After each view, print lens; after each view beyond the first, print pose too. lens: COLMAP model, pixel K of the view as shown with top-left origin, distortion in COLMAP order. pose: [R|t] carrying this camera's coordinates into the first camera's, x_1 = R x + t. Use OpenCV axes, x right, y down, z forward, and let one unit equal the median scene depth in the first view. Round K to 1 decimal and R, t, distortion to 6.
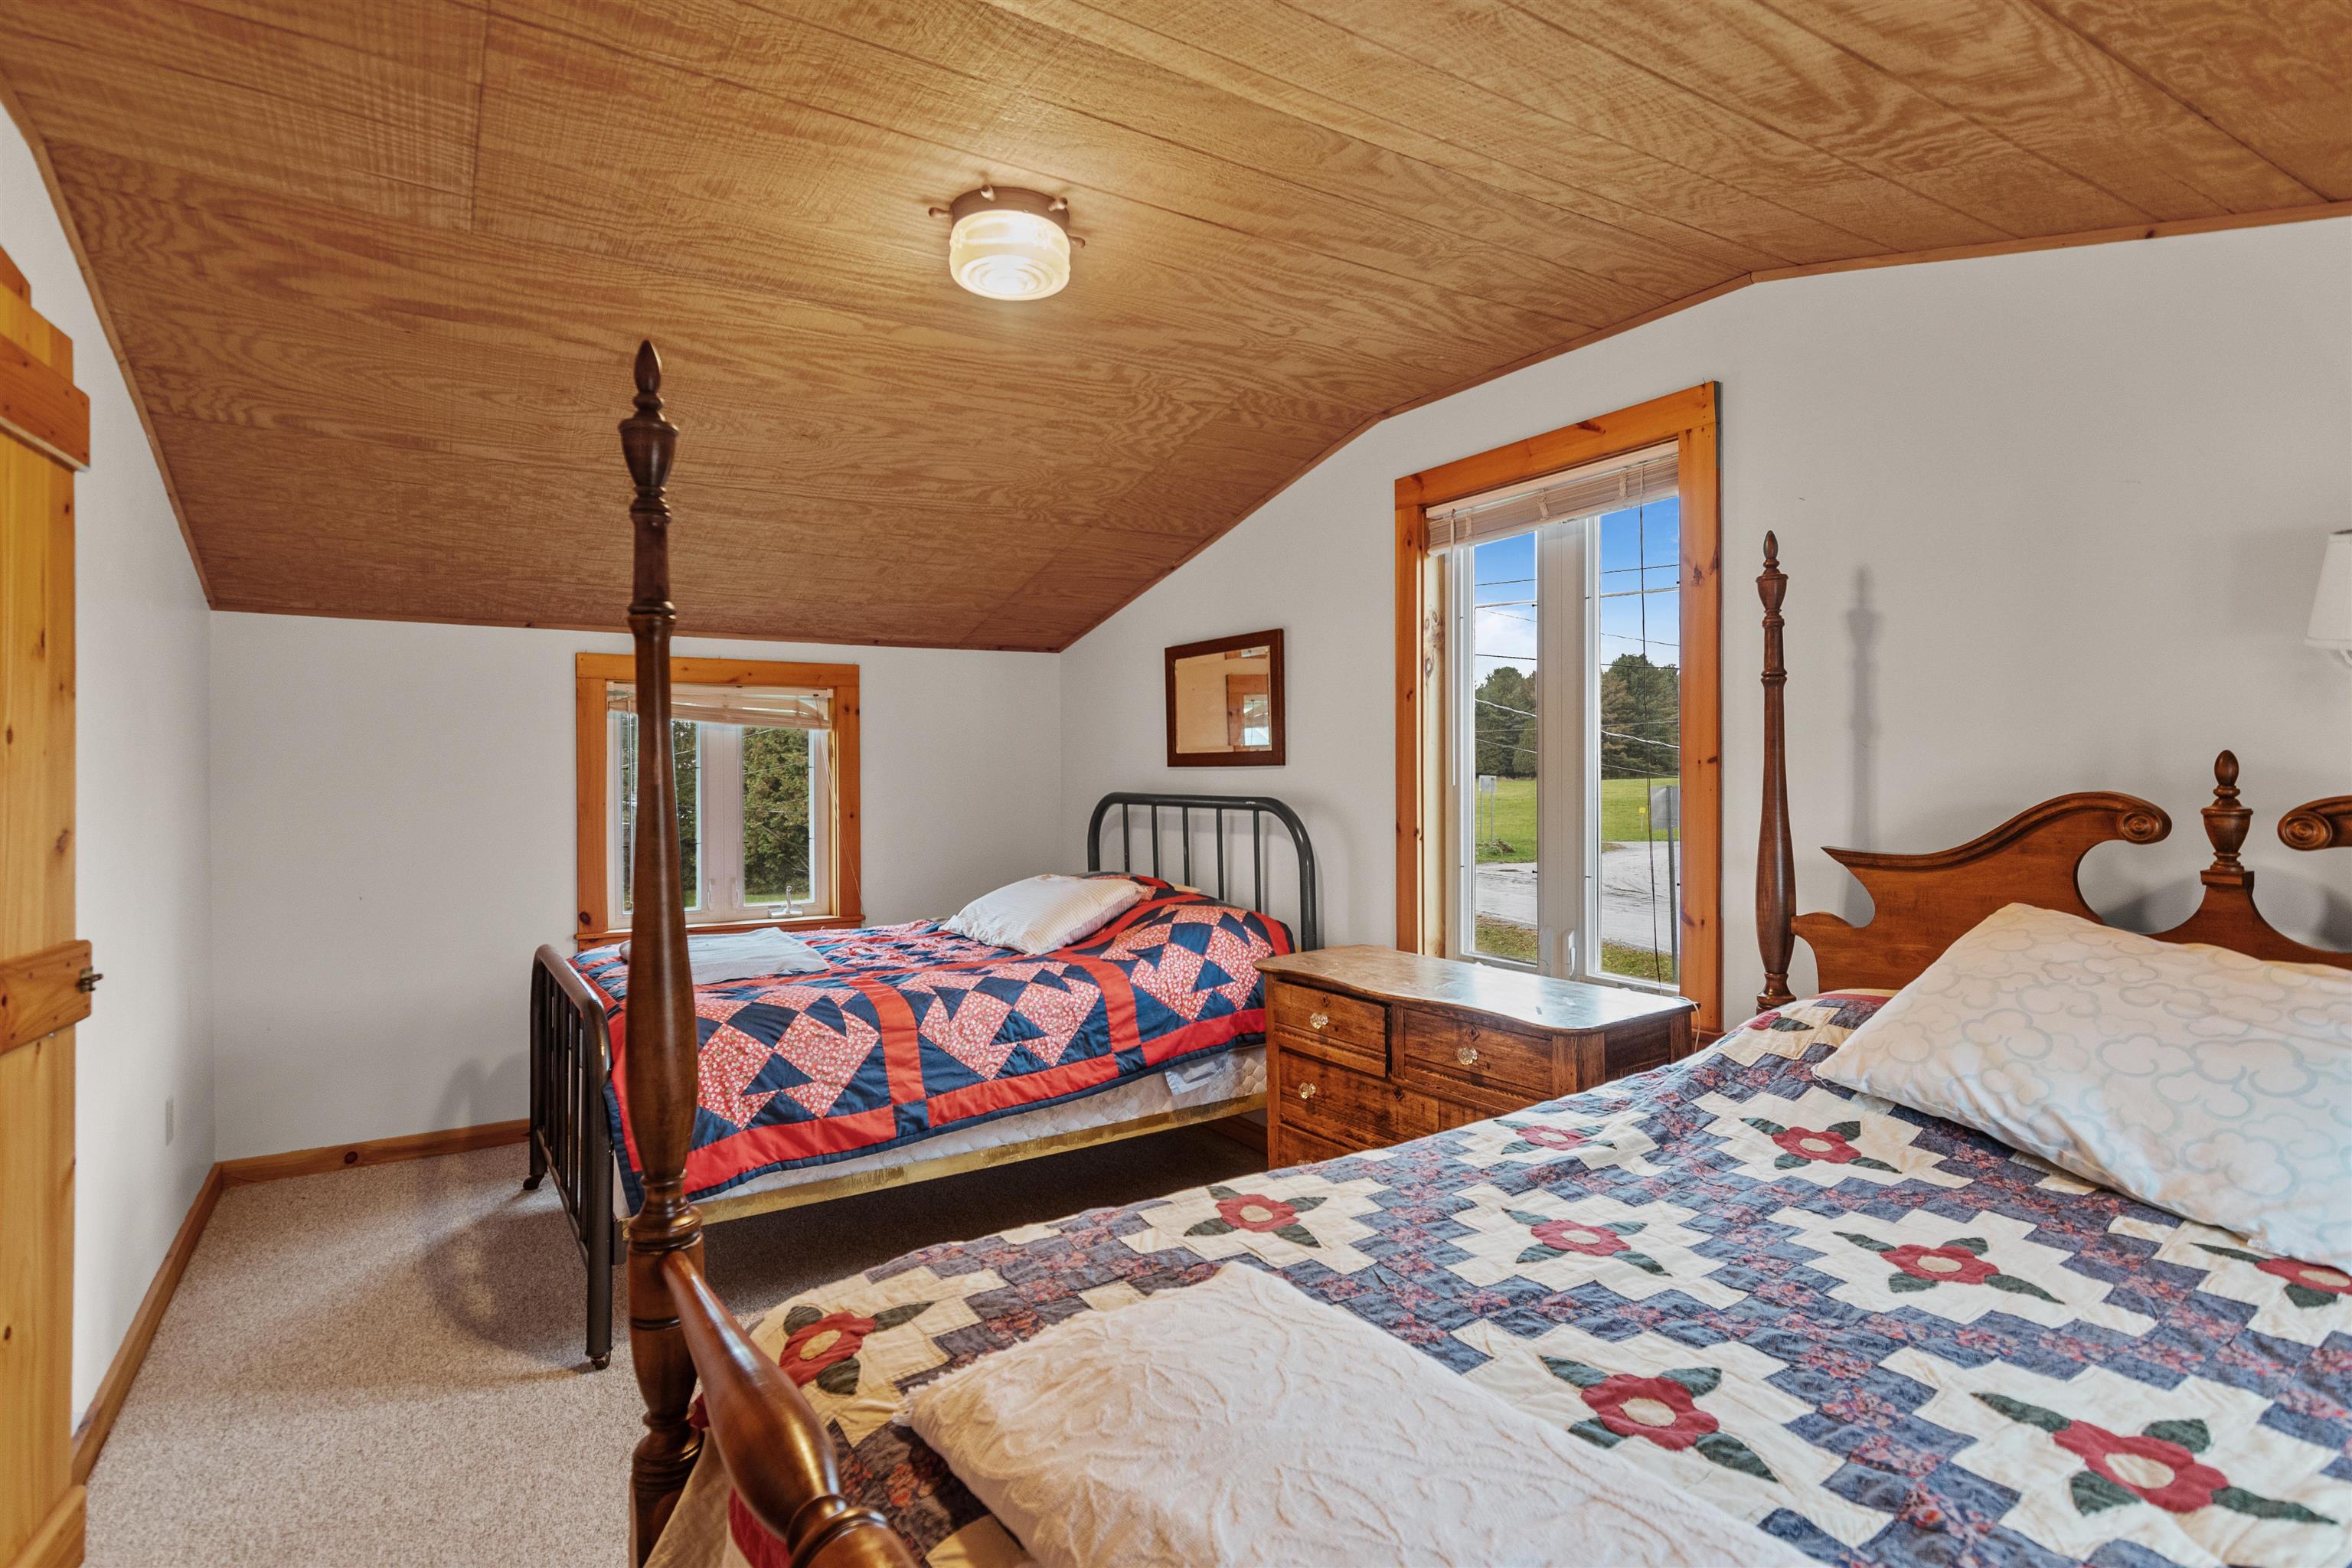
lens RADIAL K [[1142.3, 0, 1168.4], [0, 1142.3, 784.7], [0, 0, 1]] dist [0.004018, 0.000740]
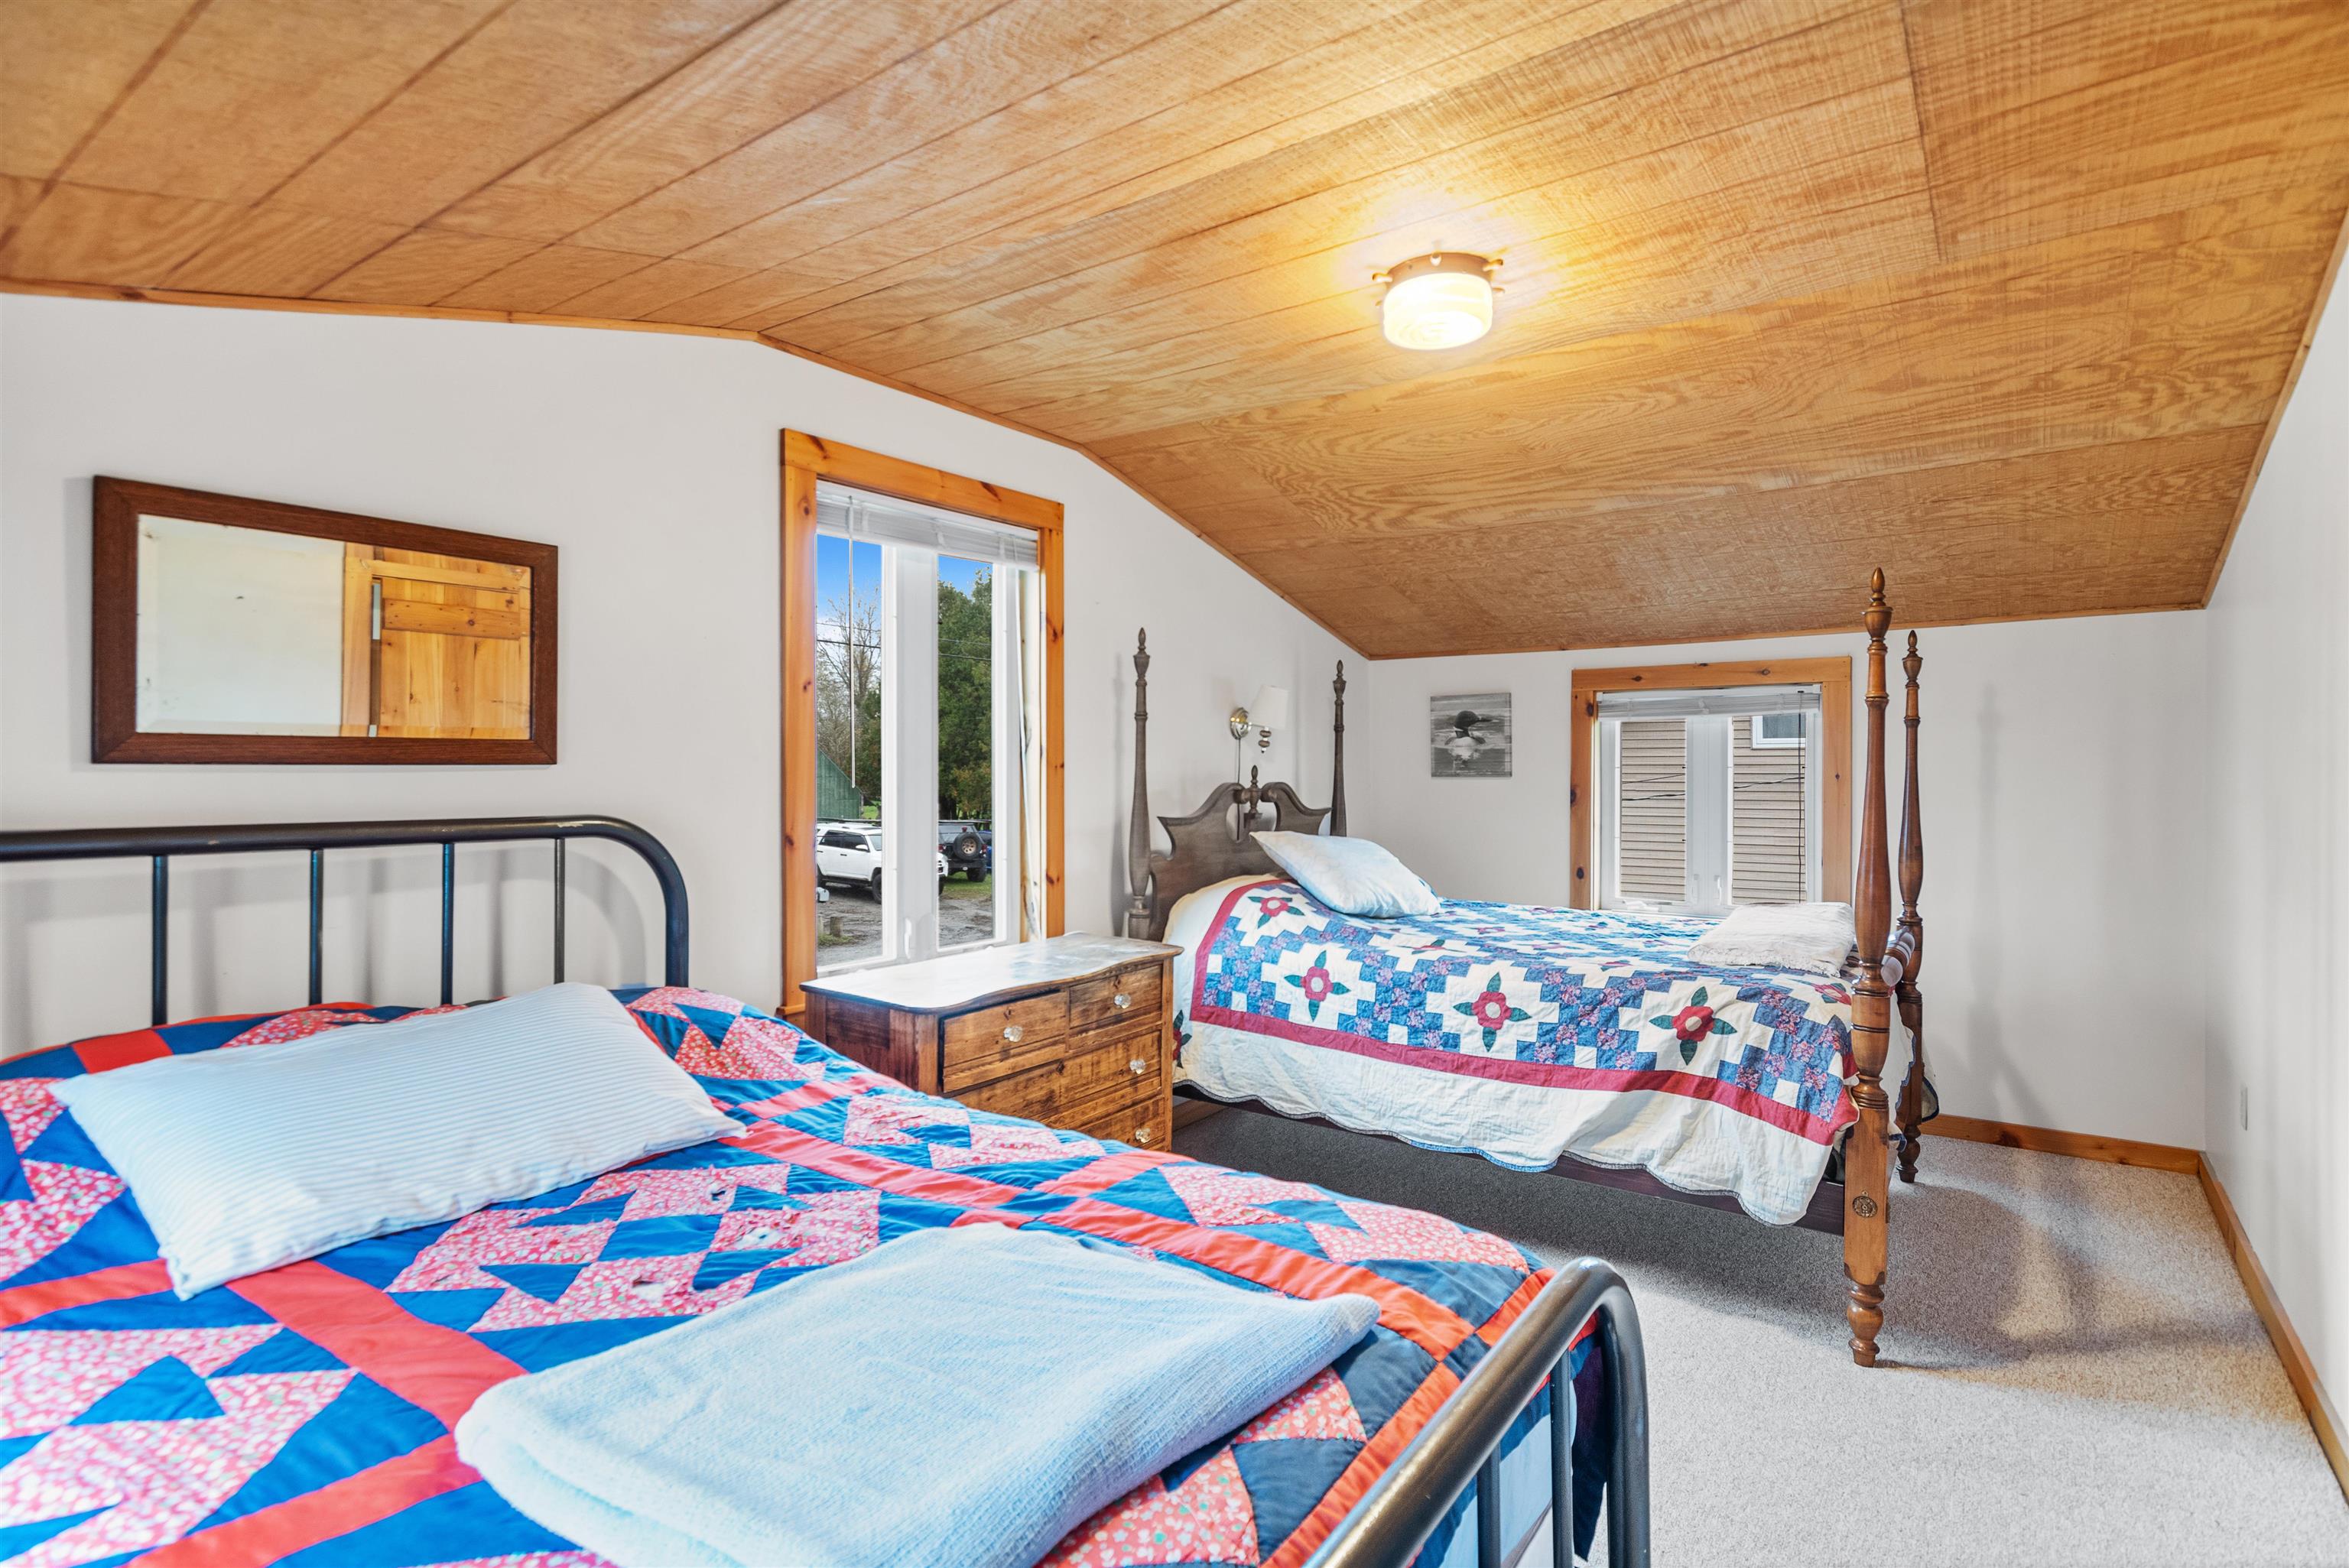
lens RADIAL K [[1140.8, 0, 1166.9], [0, 1140.8, 784.7], [0, 0, 1]] dist [0.004018, 0.000740]
pose [[-0.344584, -0.005244, 0.938741, -0.801772], [0.013867, 0.999847, 0.010676, -0.010676], [-0.938653, 0.016696, -0.344458, 1.200954]]
